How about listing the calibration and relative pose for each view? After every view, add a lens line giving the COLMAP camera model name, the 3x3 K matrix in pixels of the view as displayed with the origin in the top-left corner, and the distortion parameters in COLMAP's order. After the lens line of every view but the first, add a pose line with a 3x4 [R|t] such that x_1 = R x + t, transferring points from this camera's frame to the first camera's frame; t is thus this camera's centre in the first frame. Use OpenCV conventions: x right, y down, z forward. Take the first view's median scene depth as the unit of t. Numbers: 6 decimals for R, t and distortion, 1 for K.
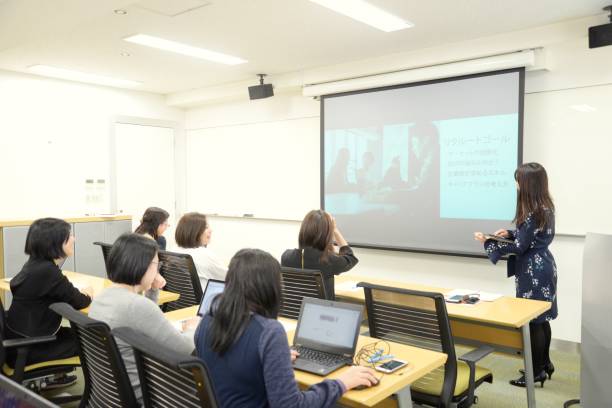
lens RADIAL K [[521.9, 0, 306.7], [0, 521.9, 215.4], [0, 0, 1]] dist [0.016555, 0.013456]
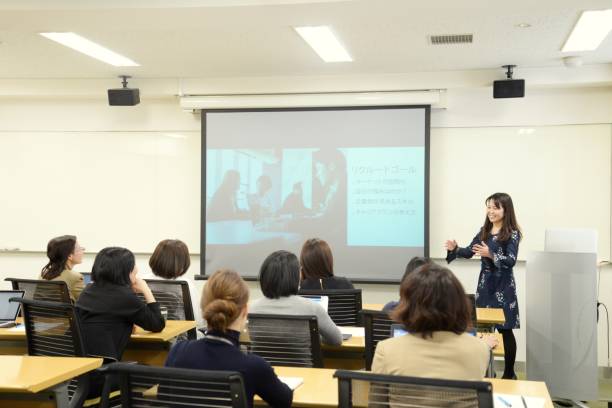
lens RADIAL K [[778.7, 0, 306.0], [0, 778.7, 204.0], [0, 0, 1]] dist [0.200469, 0.008307]
pose [[0.886581, 0.017331, 0.462249, -0.467217], [0.016128, 0.997532, -0.068332, 0.023731], [-0.462292, 0.068037, 0.884114, -0.252738]]
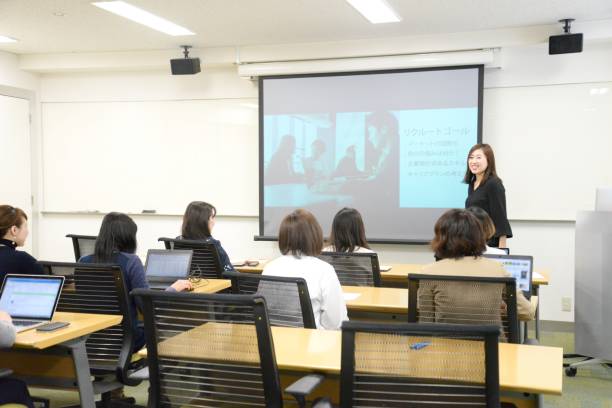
lens RADIAL K [[722.9, 0, 308.6], [0, 722.9, 209.7], [0, 0, 1]] dist [0.165880, 0.061146]
pose [[0.932816, -0.010859, 0.360190, -0.386584], [0.018198, 0.999690, -0.016990, 0.027569], [-0.359894, 0.022403, 0.932724, -0.221638]]
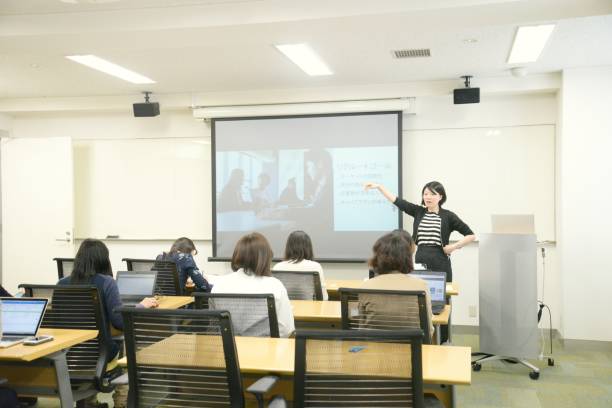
lens RADIAL K [[638.5, 0, 304.1], [0, 638.5, 206.1], [0, 0, 1]] dist [0.109648, 0.026680]
pose [[0.899751, -0.002786, 0.436395, -0.405029], [0.029736, 0.998047, -0.054936, 0.024123], [-0.435390, 0.062406, 0.898077, -0.242282]]
